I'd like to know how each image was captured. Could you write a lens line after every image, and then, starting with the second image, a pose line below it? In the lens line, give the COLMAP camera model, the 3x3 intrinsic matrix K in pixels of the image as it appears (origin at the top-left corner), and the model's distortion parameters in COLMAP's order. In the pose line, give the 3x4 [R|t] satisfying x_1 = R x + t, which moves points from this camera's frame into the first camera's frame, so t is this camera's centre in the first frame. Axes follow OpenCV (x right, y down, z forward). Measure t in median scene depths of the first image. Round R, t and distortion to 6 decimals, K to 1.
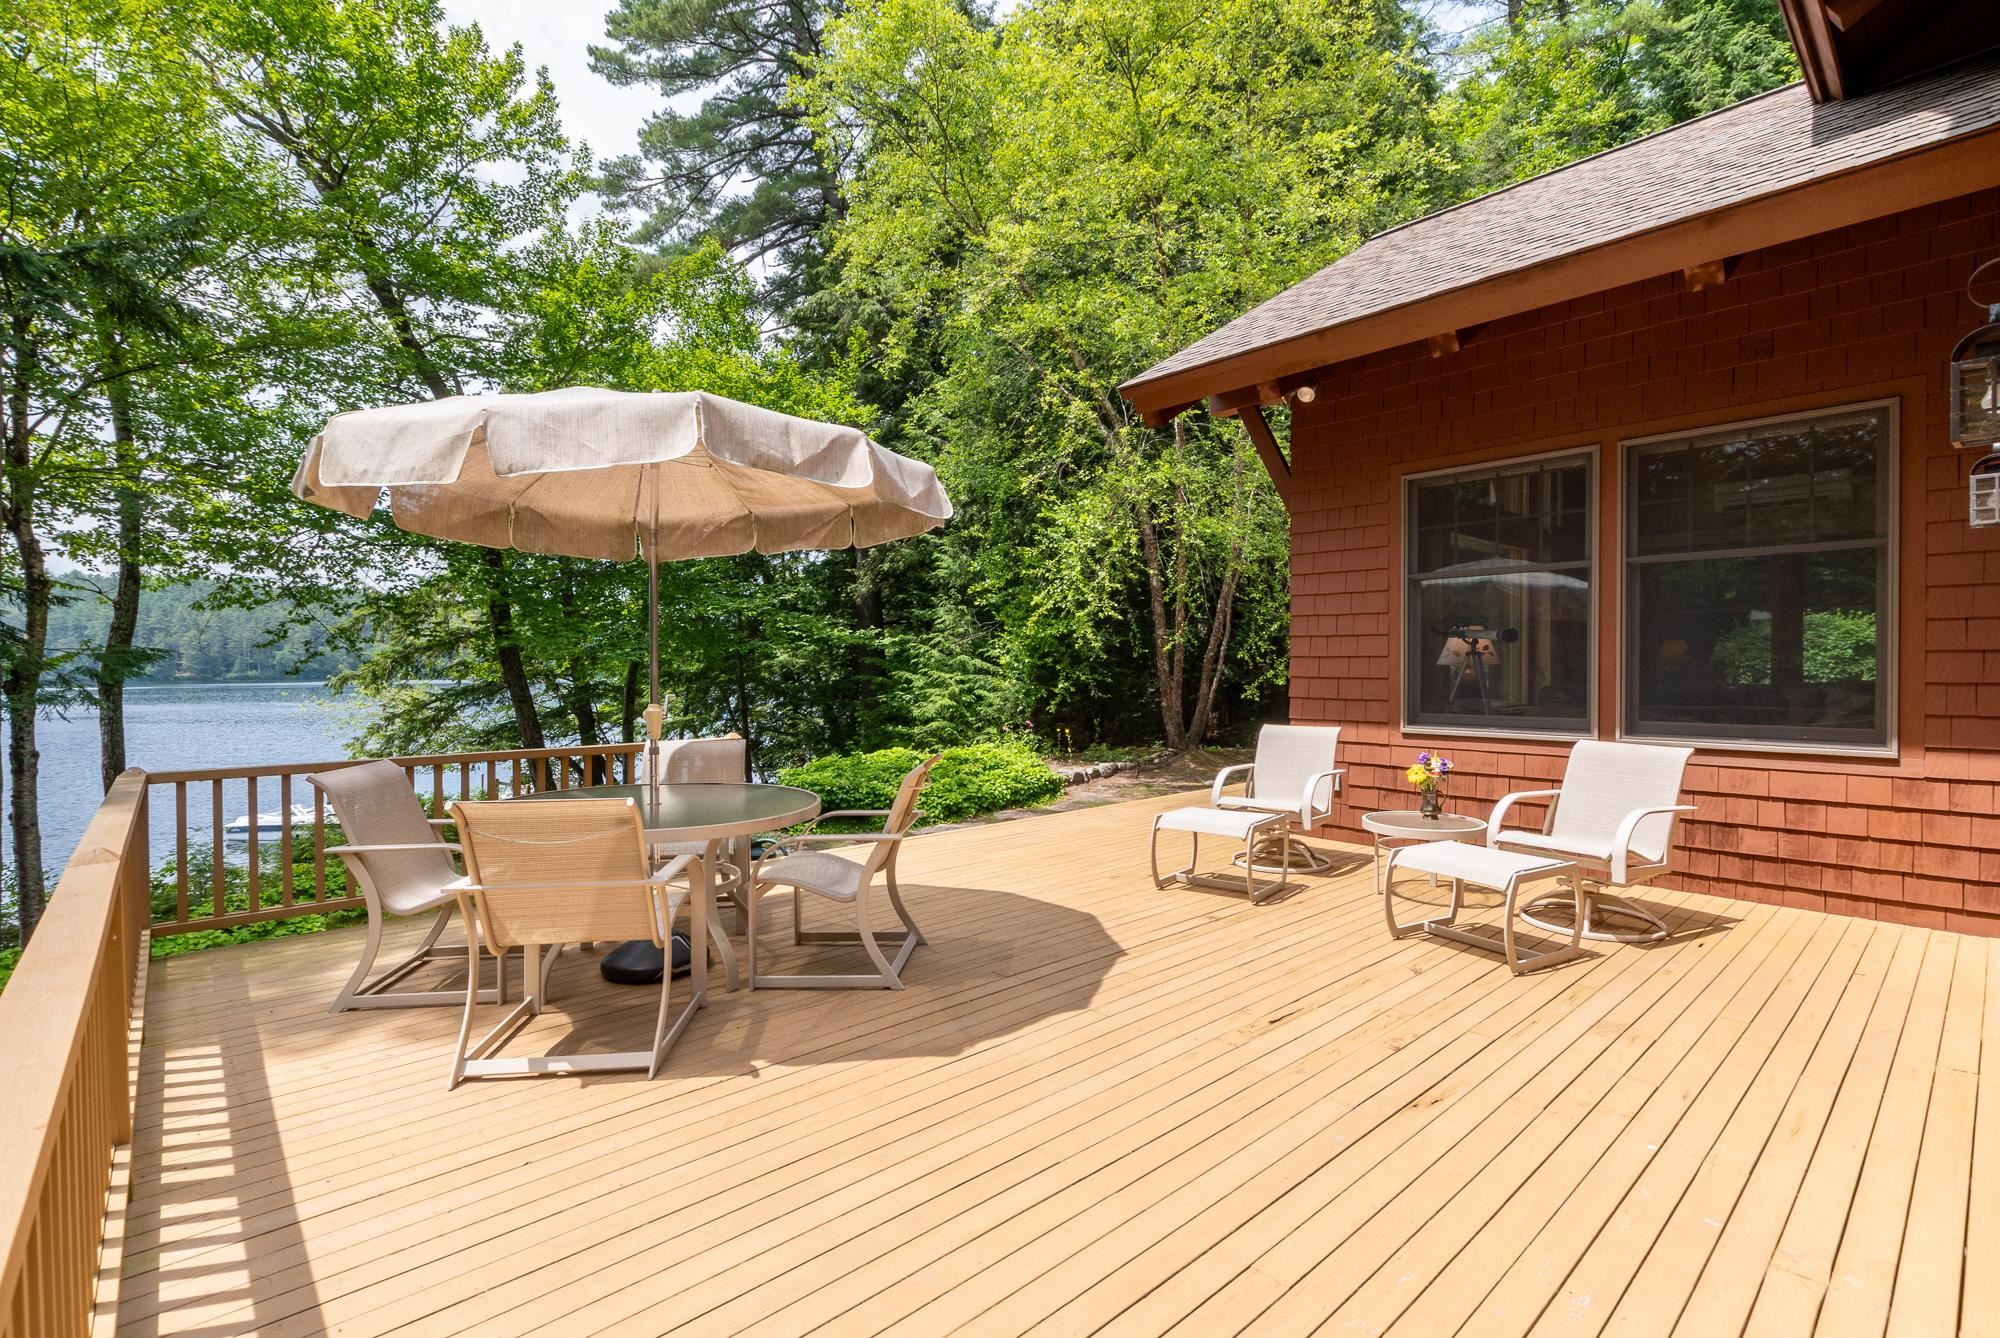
lens RADIAL K [[901.0, 0, 988.3], [0, 901.0, 678.9], [0, 0, 1]] dist [0.000819, -0.000094]
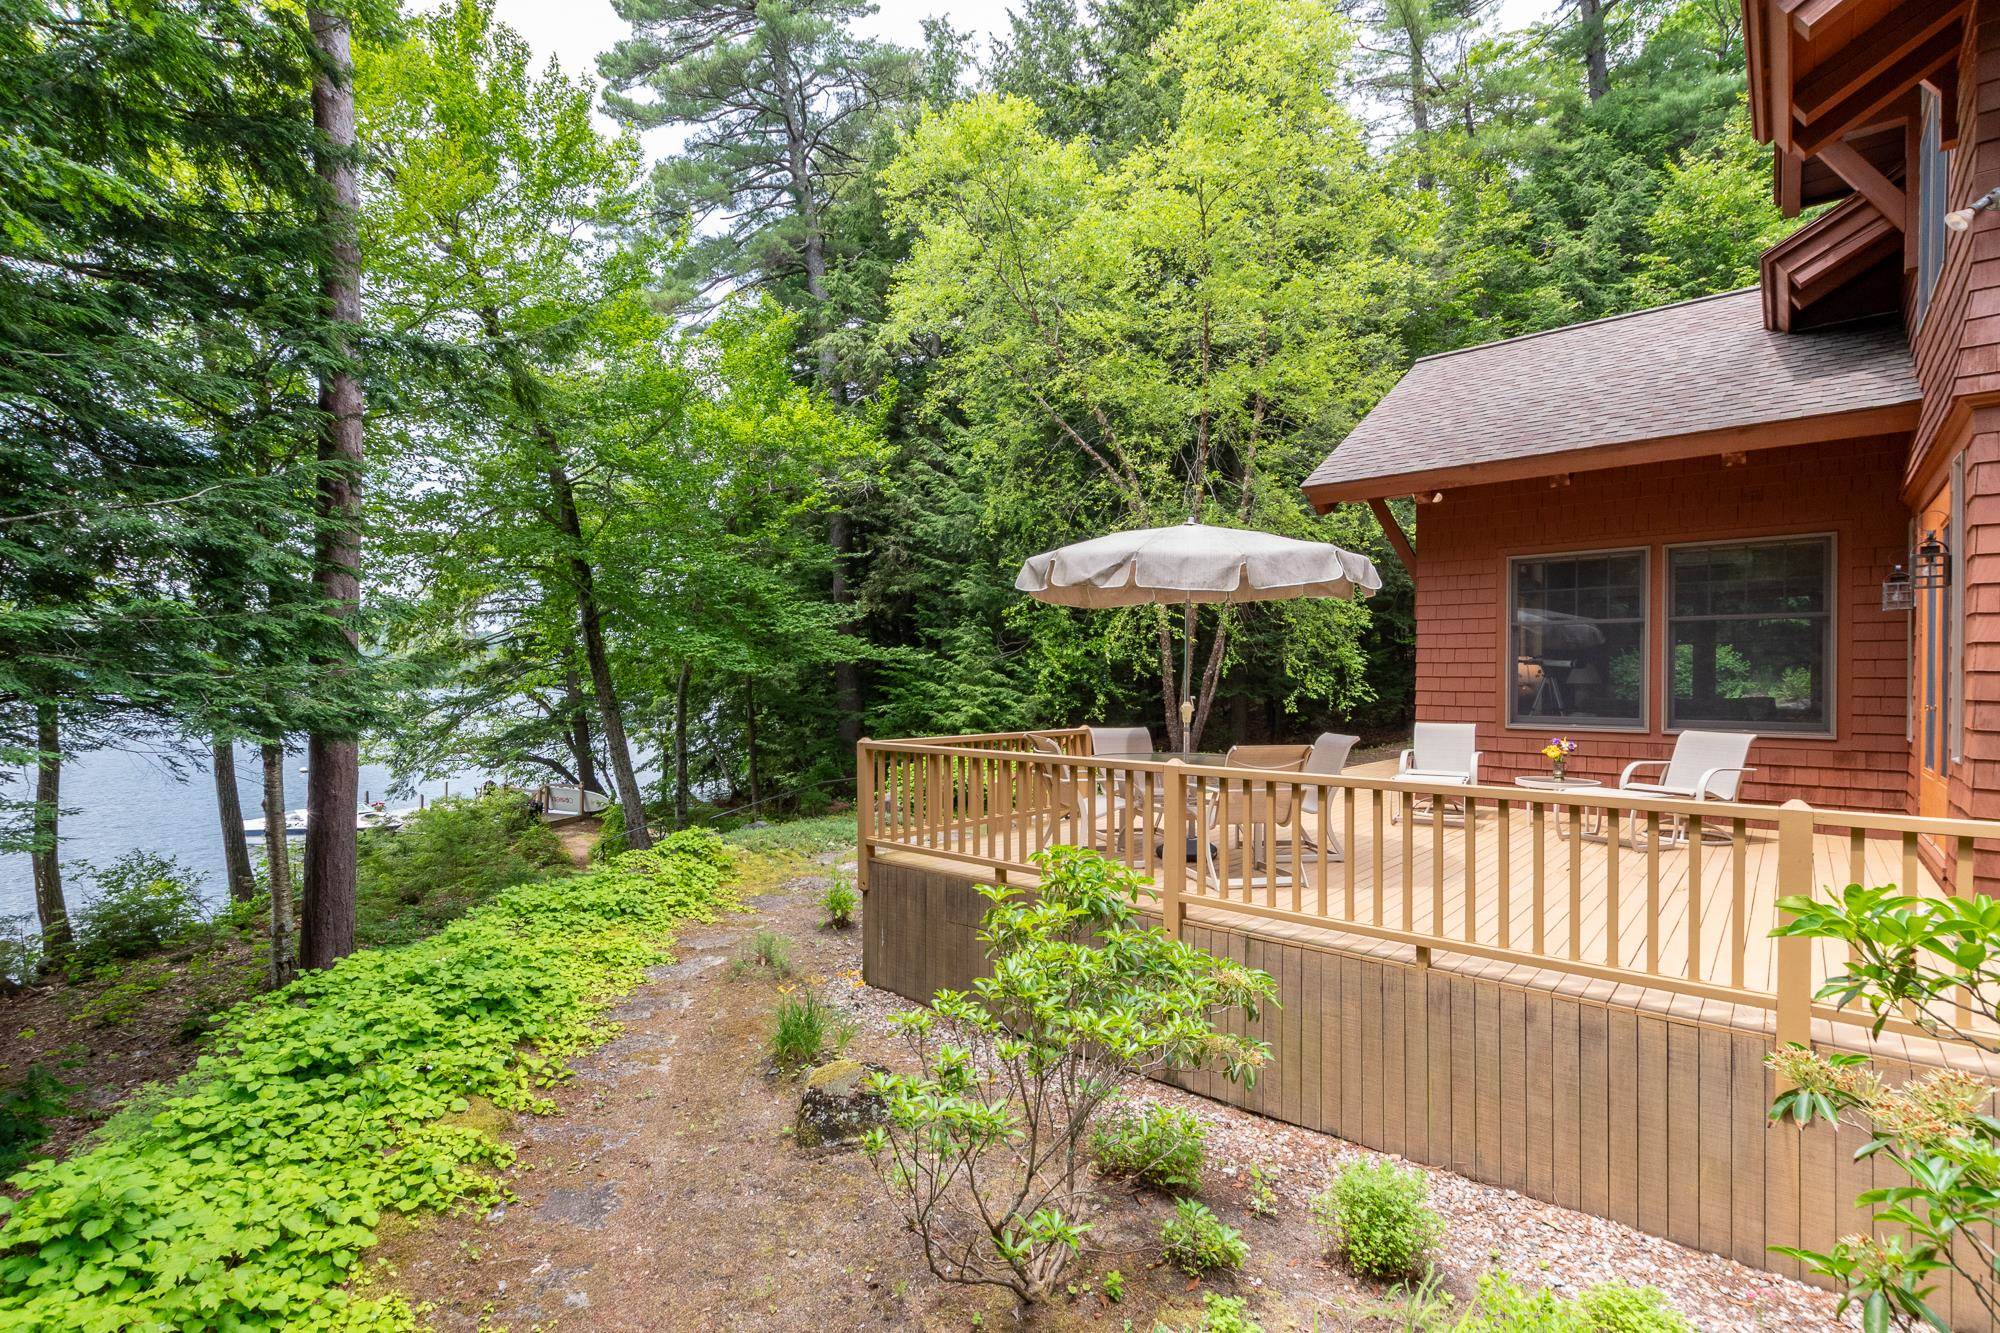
lens RADIAL K [[860.4, 0, 995.5], [0, 860.4, 680.8], [0, 0, 1]] dist [-0.000737, -0.000222]
pose [[0.996234, 0.006317, 0.086471, -0.115728], [-0.005176, 0.999897, -0.013412, 0.000835], [-0.086547, 0.012914, 0.996164, -0.078179]]
